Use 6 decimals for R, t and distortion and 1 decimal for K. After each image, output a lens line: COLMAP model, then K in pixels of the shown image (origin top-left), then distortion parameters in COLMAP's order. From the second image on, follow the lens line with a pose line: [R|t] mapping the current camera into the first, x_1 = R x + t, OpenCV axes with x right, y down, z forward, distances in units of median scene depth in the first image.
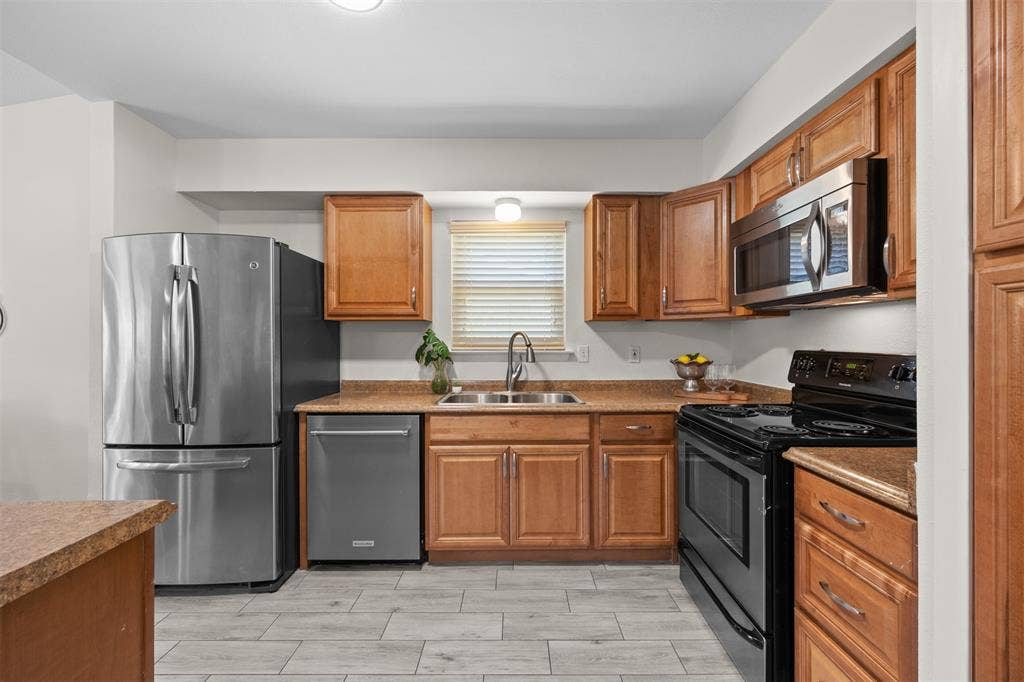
lens RADIAL K [[413.6, 0, 514.1], [0, 413.6, 340.0], [0, 0, 1]] dist [-0.001494, -0.000606]
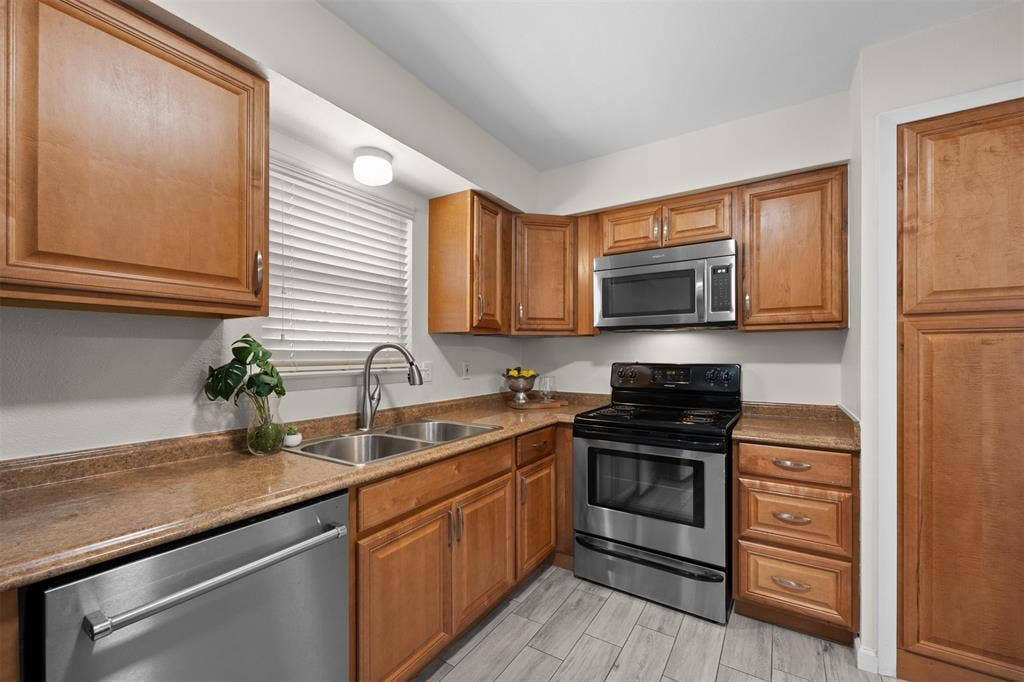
lens RADIAL K [[413.6, 0, 517.4], [0, 413.6, 356.4], [0, 0, 1]] dist [-0.001494, -0.000606]
pose [[0.540984, -0.002596, 0.841029, -0.477872], [-0.001681, 0.999990, 0.004168, -0.001178], [-0.841031, -0.003668, 0.540975, 0.432696]]
